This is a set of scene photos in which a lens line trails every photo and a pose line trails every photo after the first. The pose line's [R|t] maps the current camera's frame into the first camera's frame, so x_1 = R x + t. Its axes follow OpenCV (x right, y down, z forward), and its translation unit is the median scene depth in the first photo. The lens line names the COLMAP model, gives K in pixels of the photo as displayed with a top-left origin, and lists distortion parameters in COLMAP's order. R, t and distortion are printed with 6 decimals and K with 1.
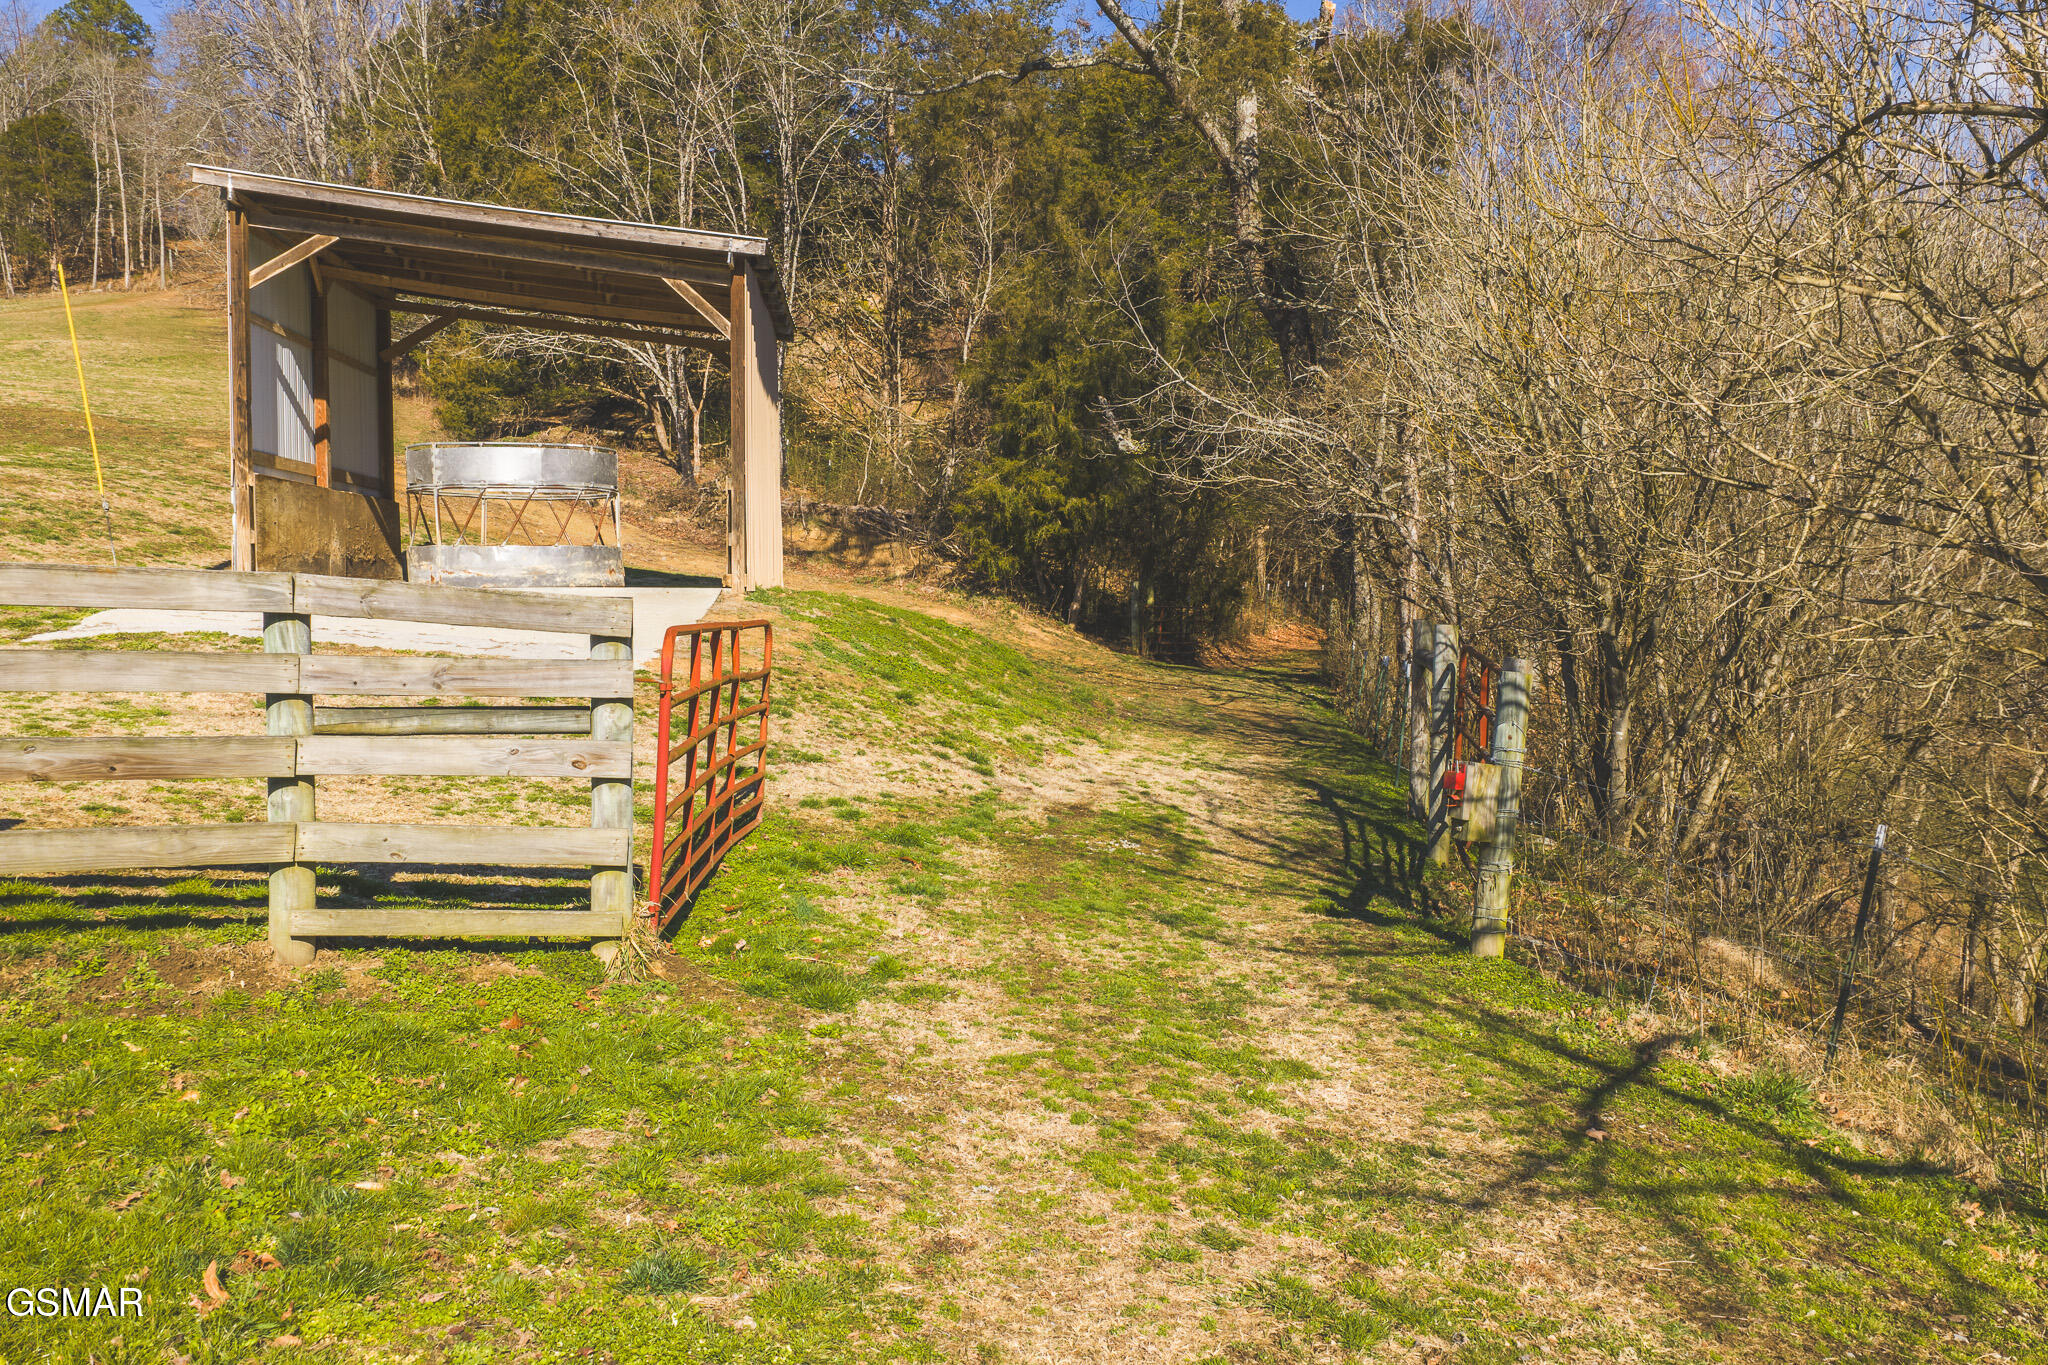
lens RADIAL K [[1703.4, 0, 1024.0], [0, 1703.4, 682.5], [0, 0, 1]] dist [0.047849, -0.082845]
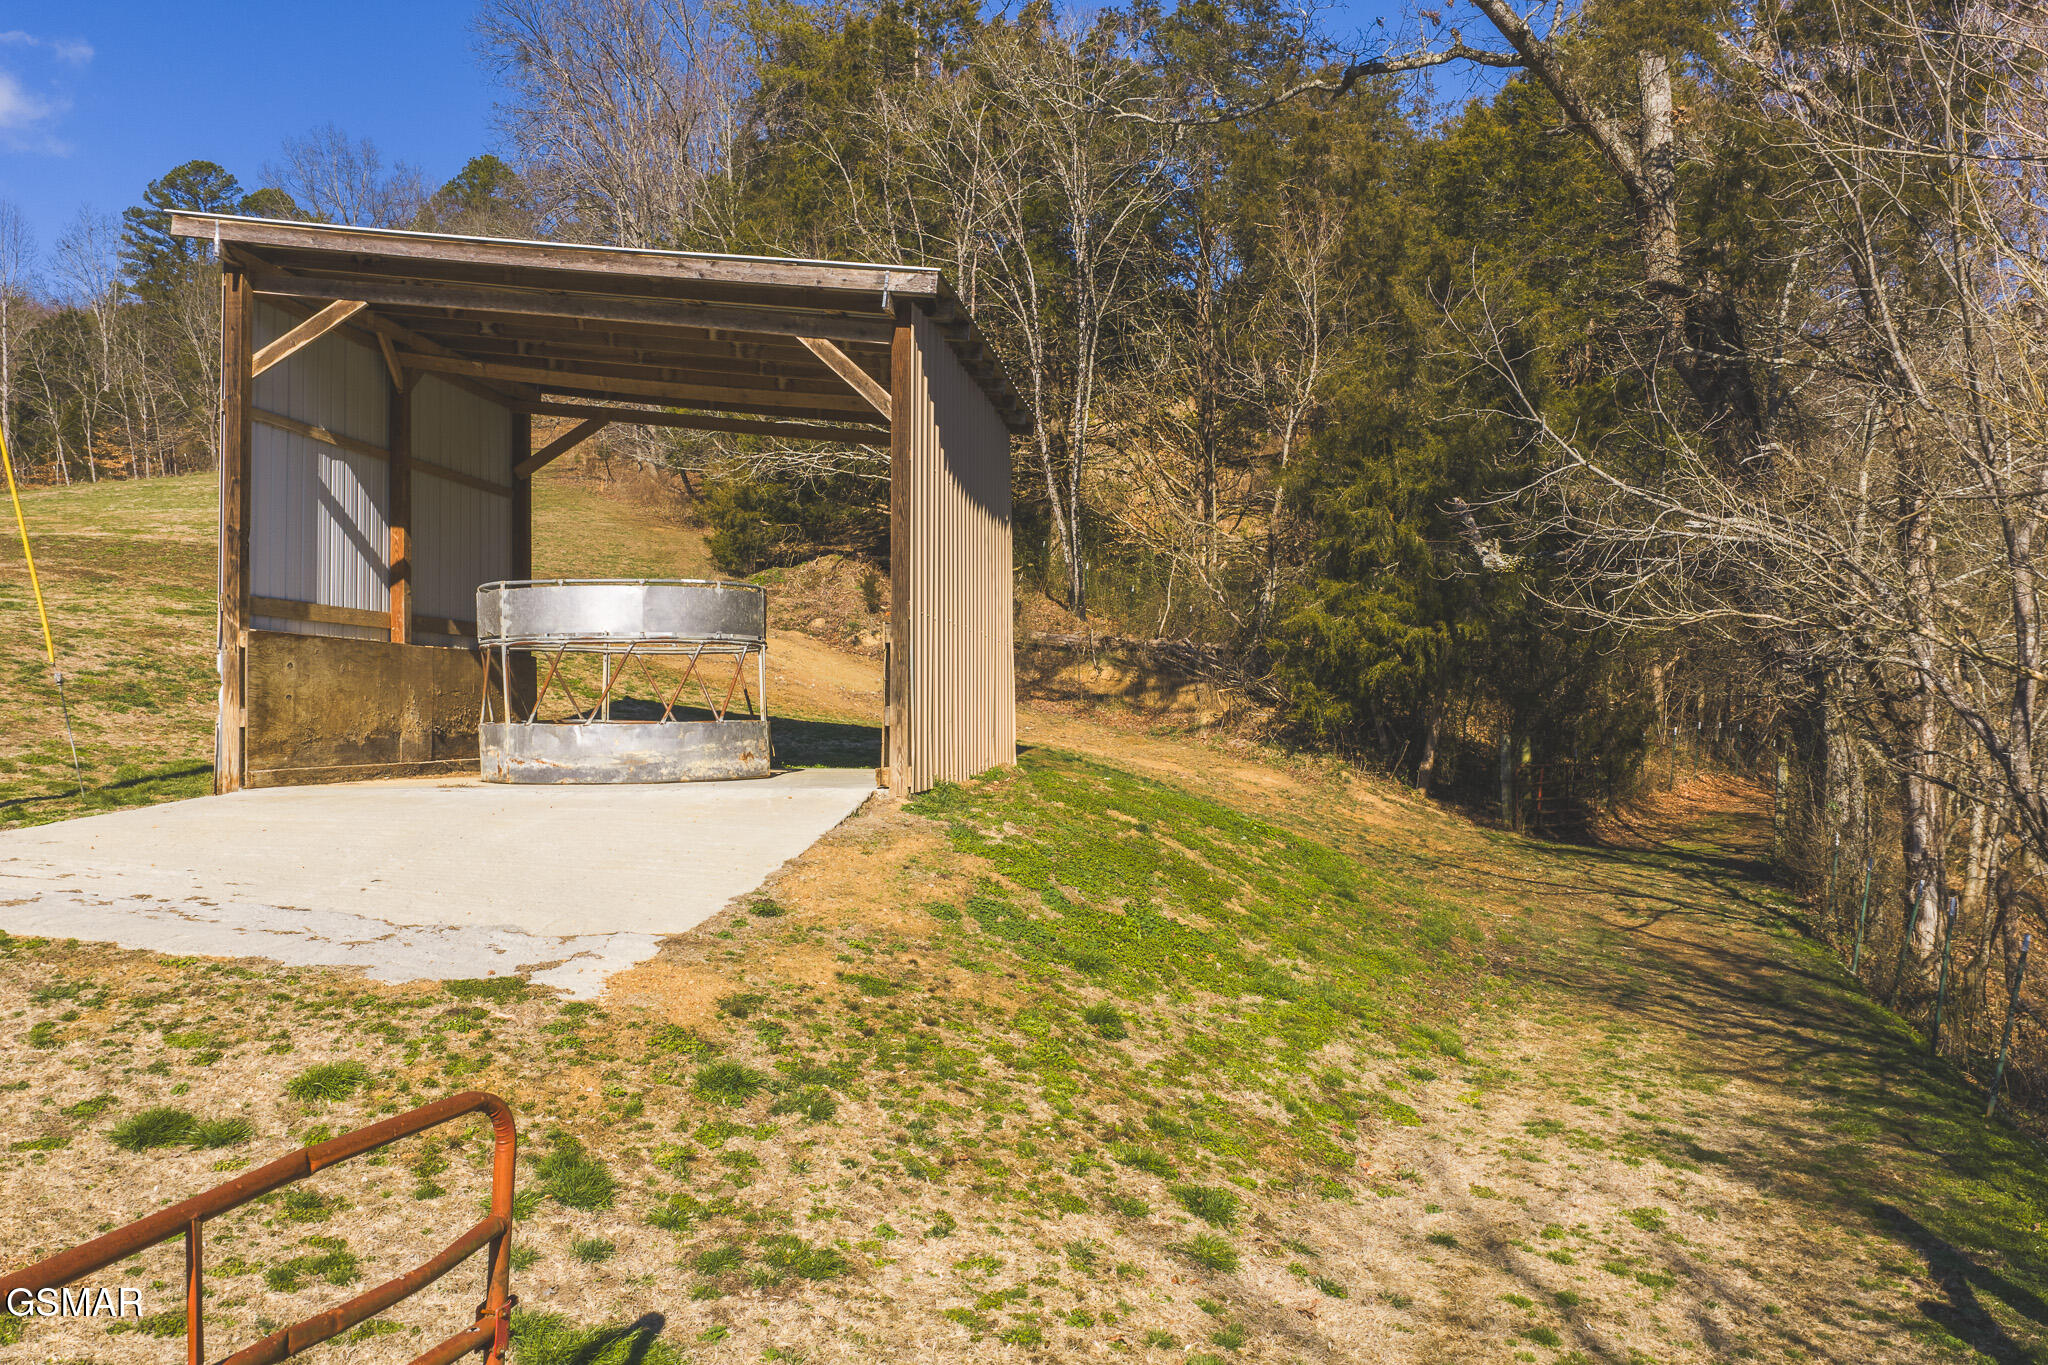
lens RADIAL K [[1703.4, 0, 1024.0], [0, 1703.4, 682.5], [0, 0, 1]] dist [0.047849, -0.082845]
pose [[0.979211, -0.008603, -0.202660, 0.010337], [-0.005597, 0.997574, -0.069393, -0.033476], [0.202765, 0.069085, 0.976787, 0.235335]]
